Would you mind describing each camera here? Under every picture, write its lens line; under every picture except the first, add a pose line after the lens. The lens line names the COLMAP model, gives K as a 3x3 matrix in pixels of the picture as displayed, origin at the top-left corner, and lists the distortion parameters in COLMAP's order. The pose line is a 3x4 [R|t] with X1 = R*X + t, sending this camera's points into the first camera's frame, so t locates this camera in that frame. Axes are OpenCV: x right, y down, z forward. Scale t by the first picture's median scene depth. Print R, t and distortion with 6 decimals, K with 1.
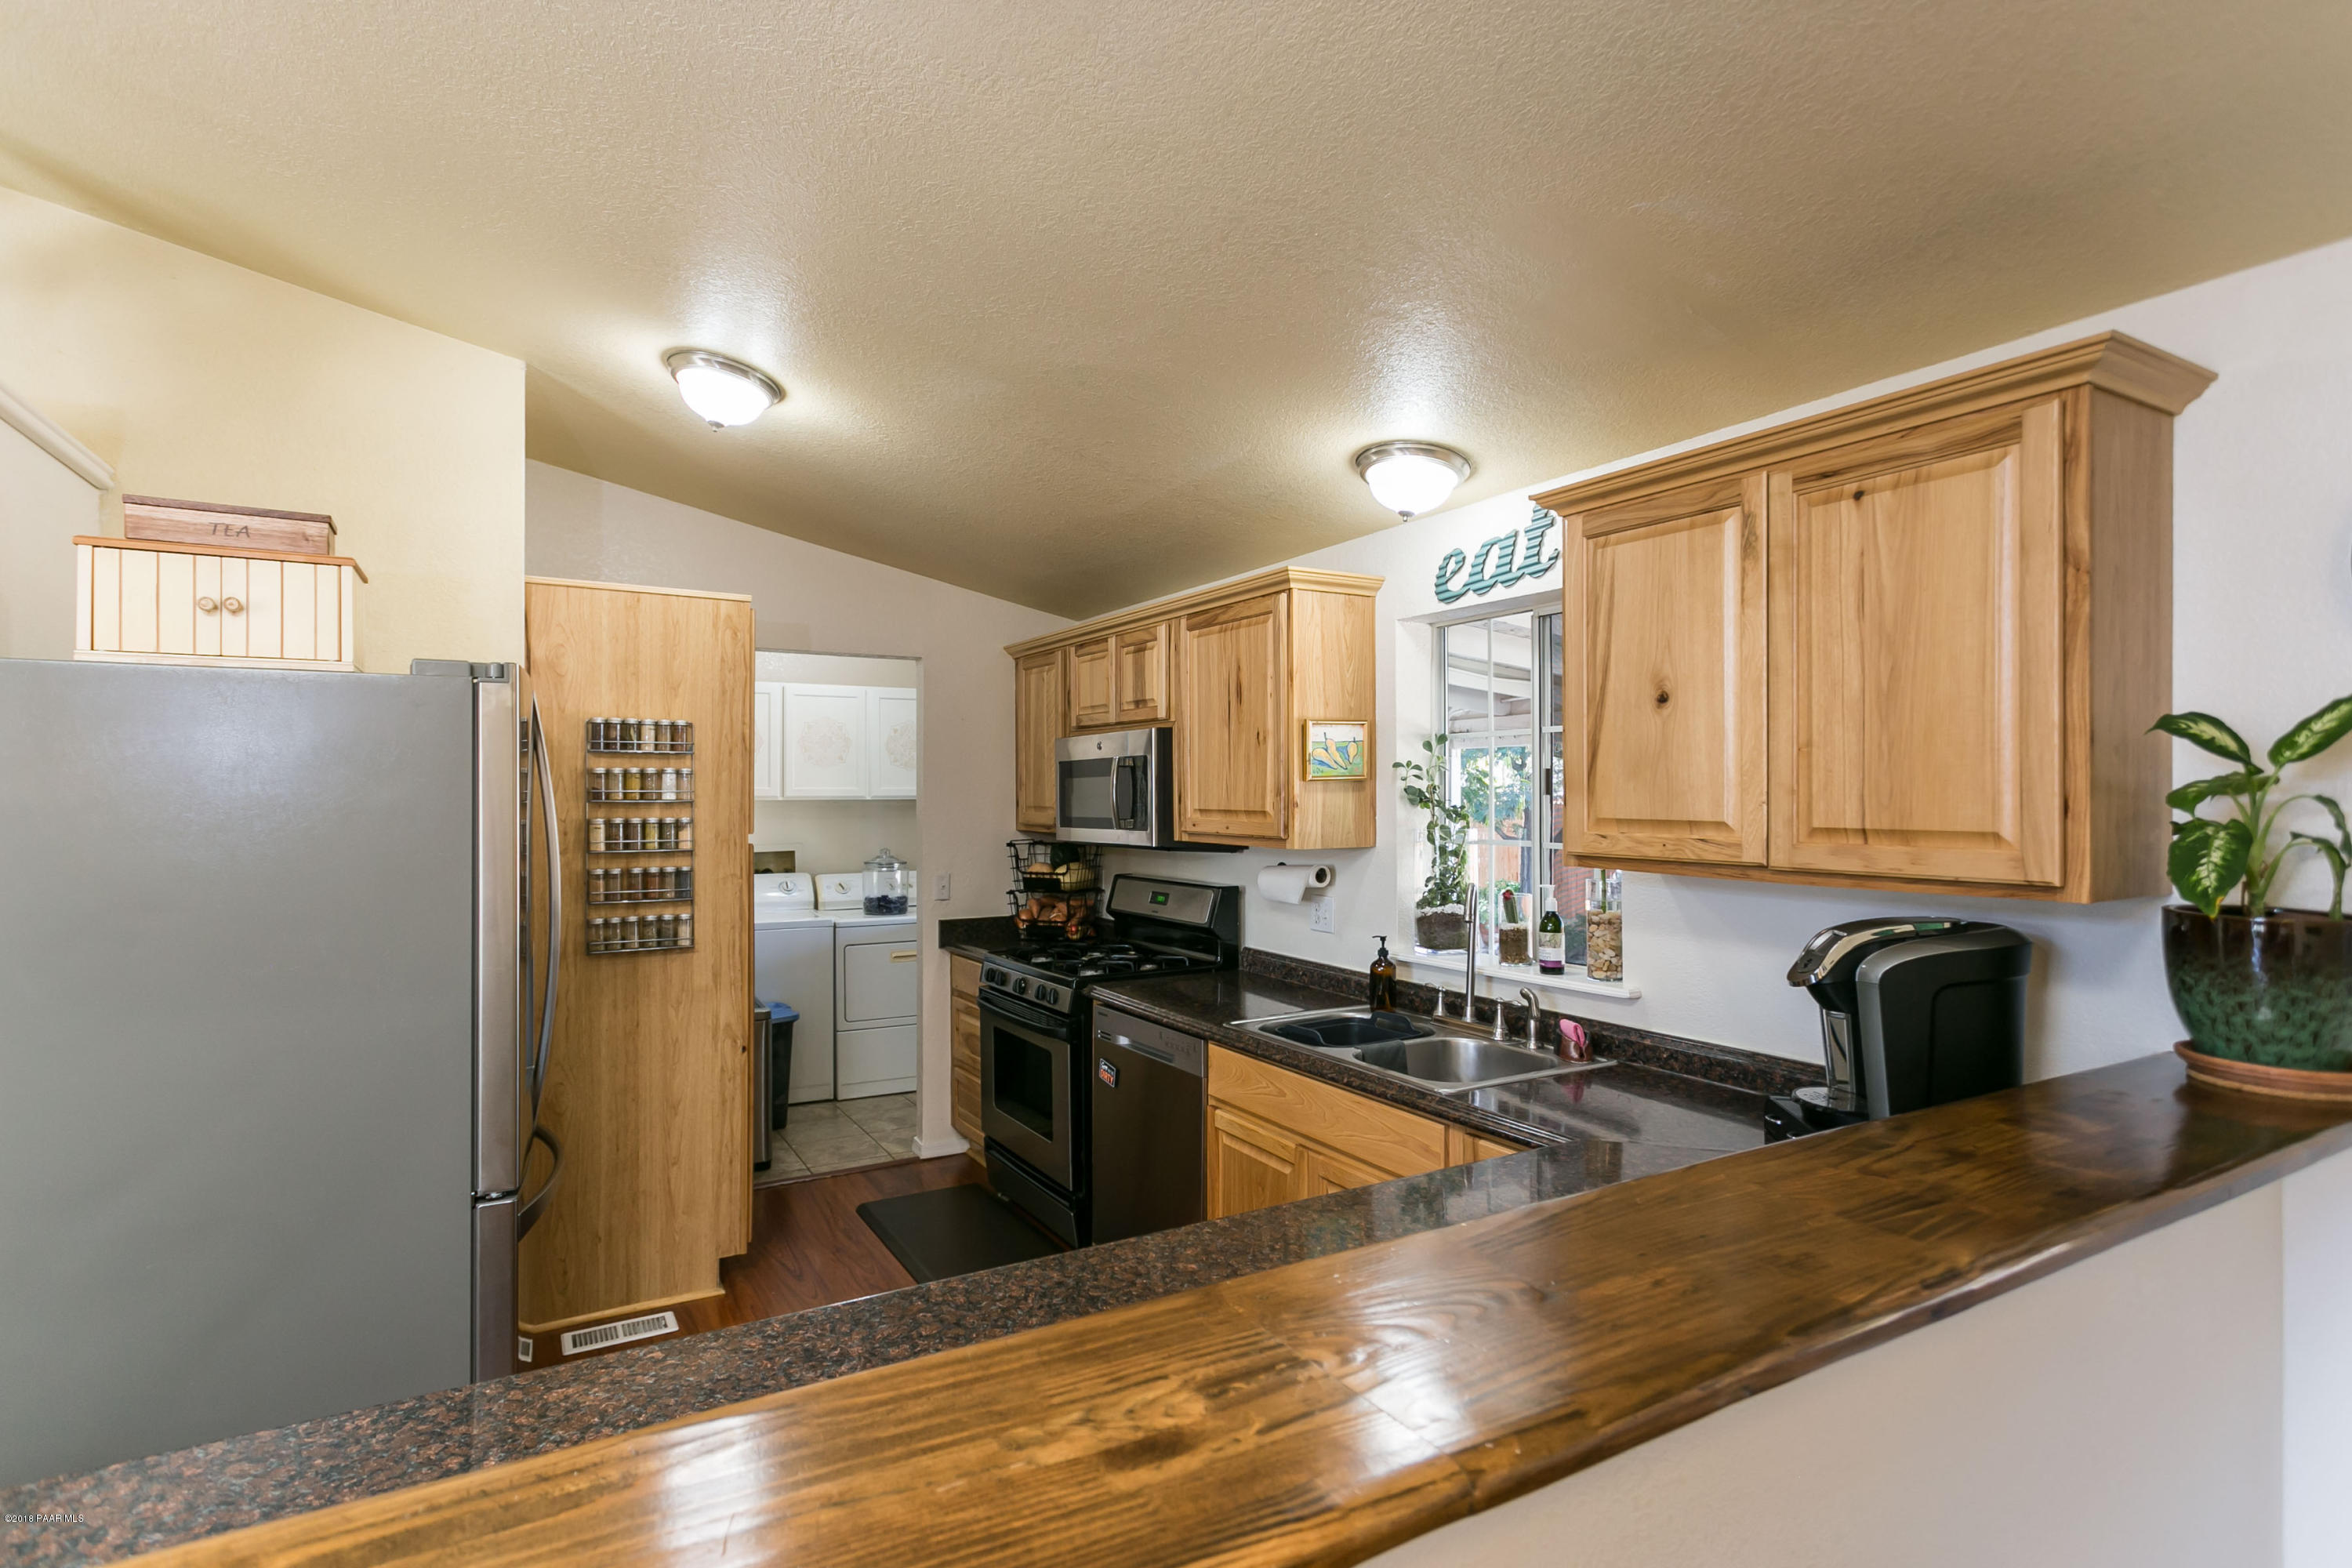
lens RADIAL K [[1111.2, 0, 1171.1], [0, 1111.2, 798.8], [0, 0, 1]] dist [0.011239, -0.000427]
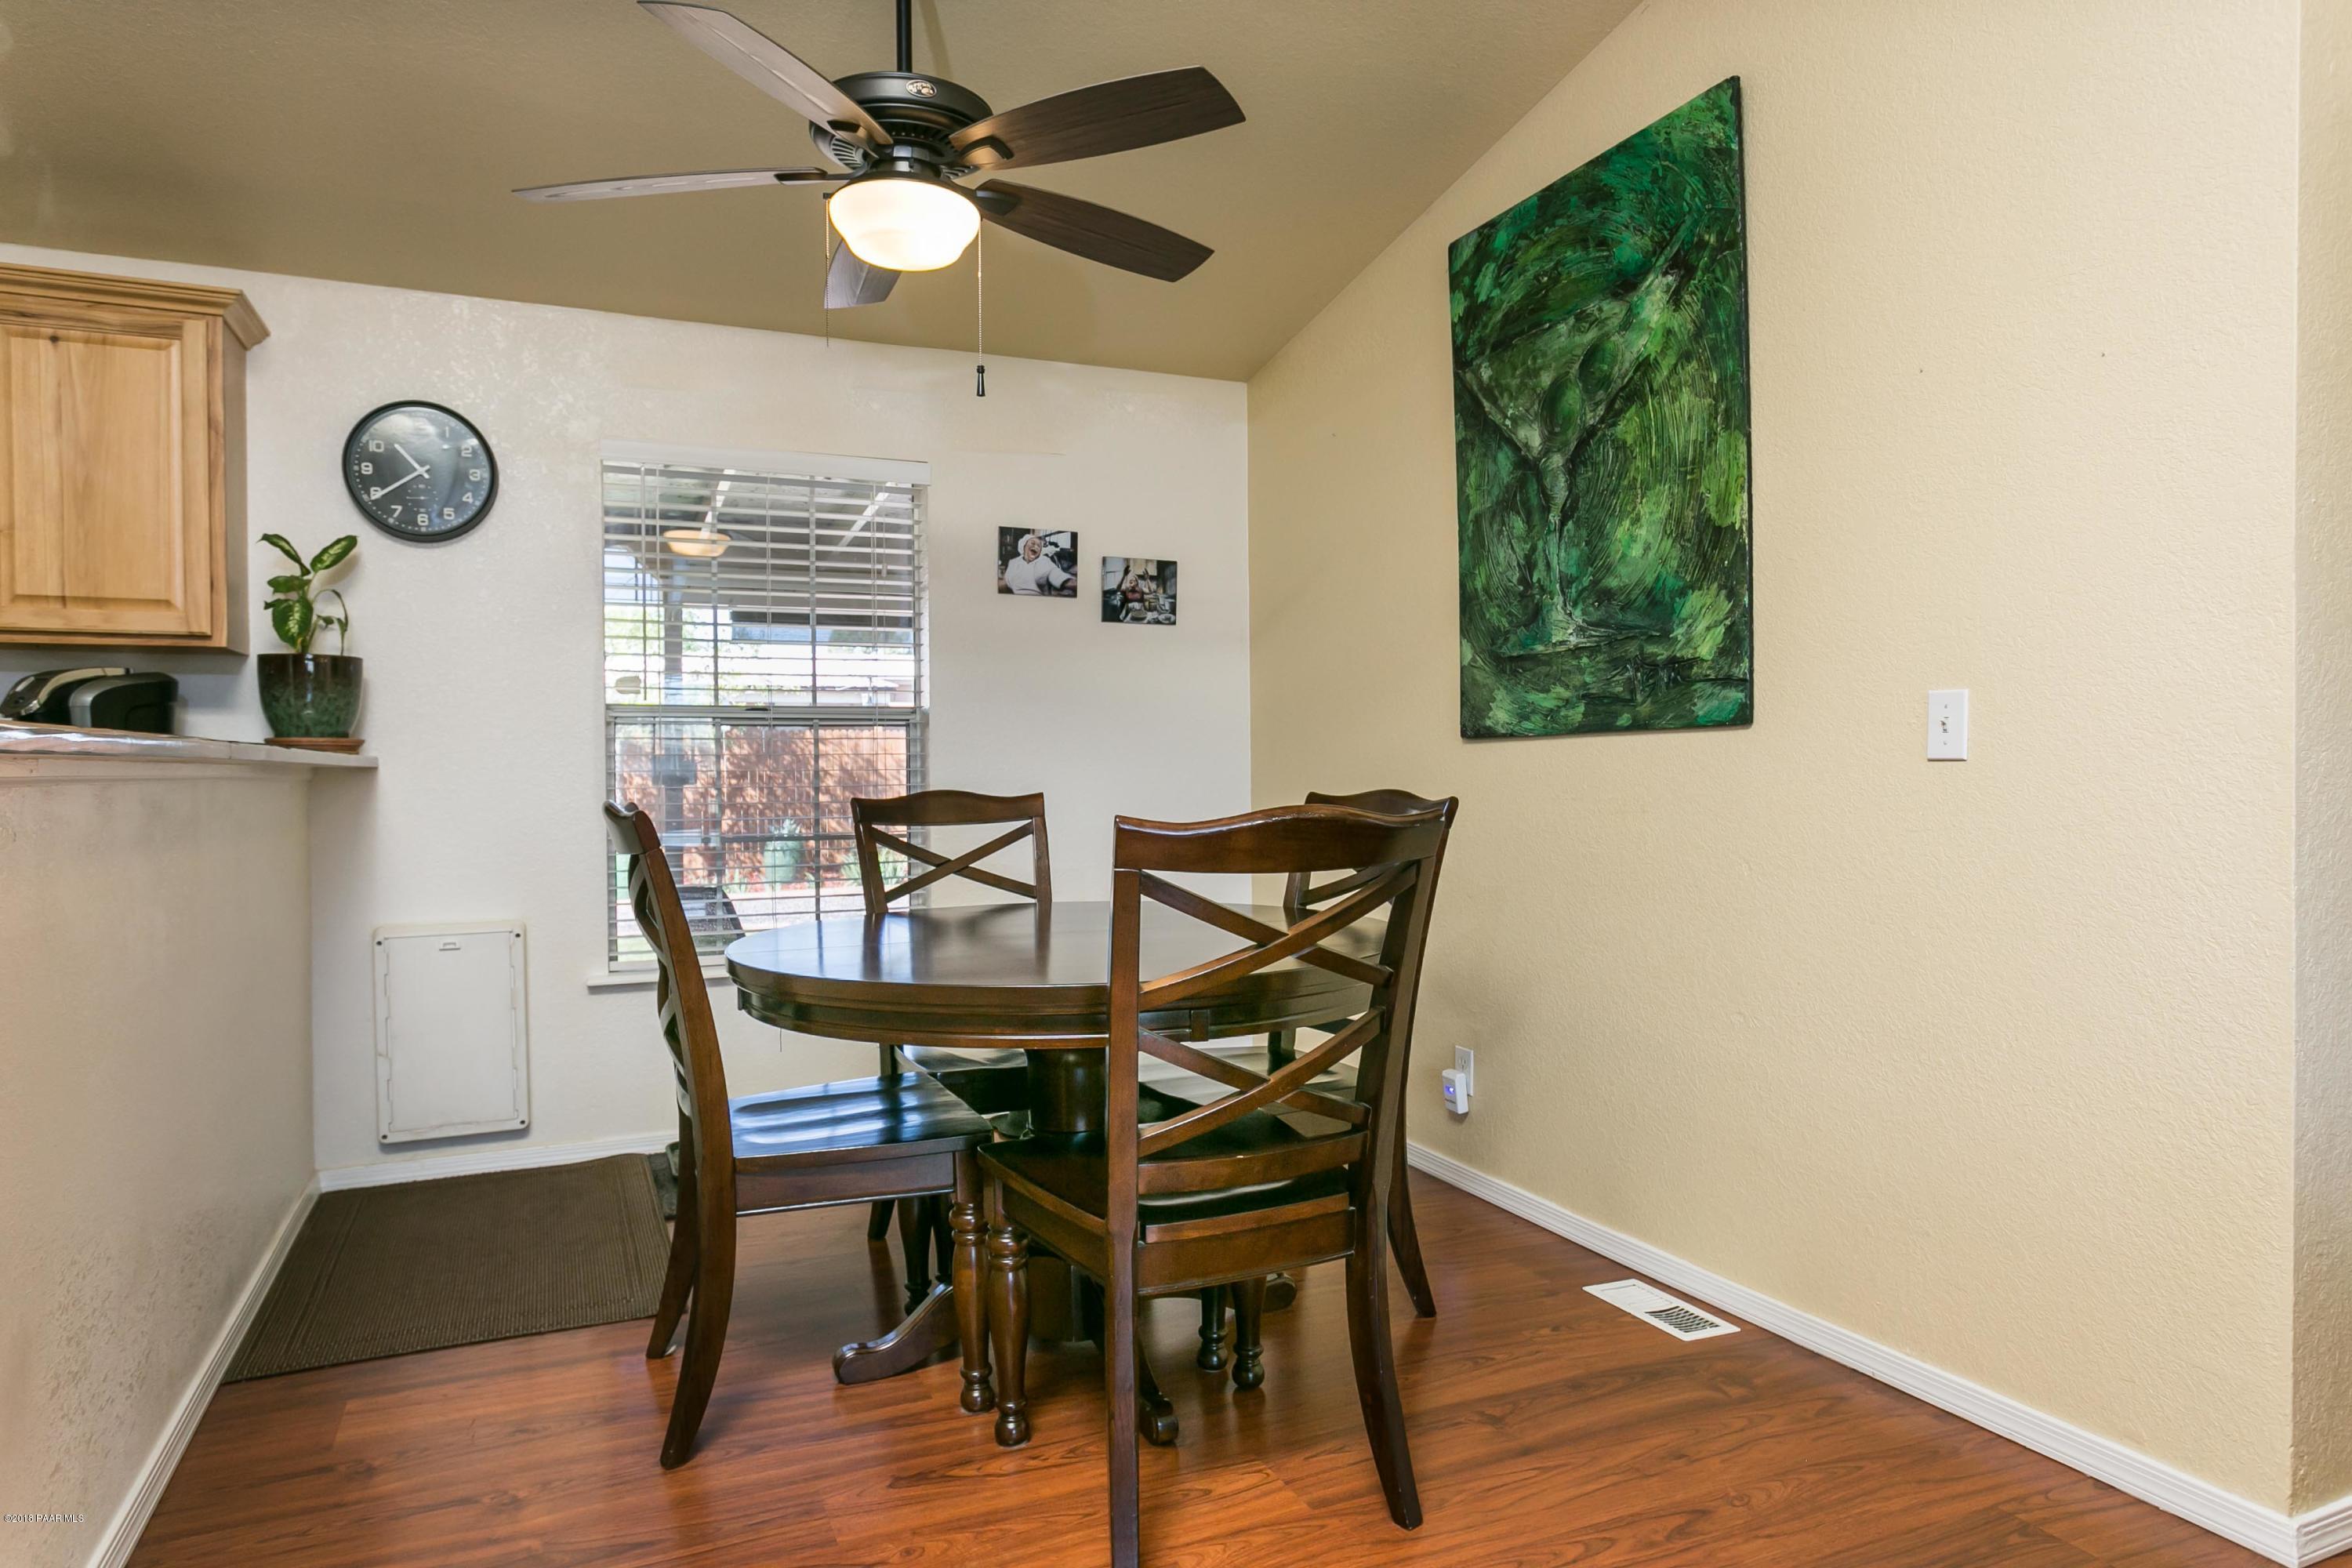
lens RADIAL K [[1444.5, 0, 1161.0], [0, 1444.5, 776.4], [0, 0, 1]] dist [0.005040, 0.001346]
pose [[0.131049, -0.009018, 0.991335, -0.615635], [0.008920, 0.999929, 0.007917, 0.162092], [-0.991336, 0.007805, 0.131121, -0.341159]]
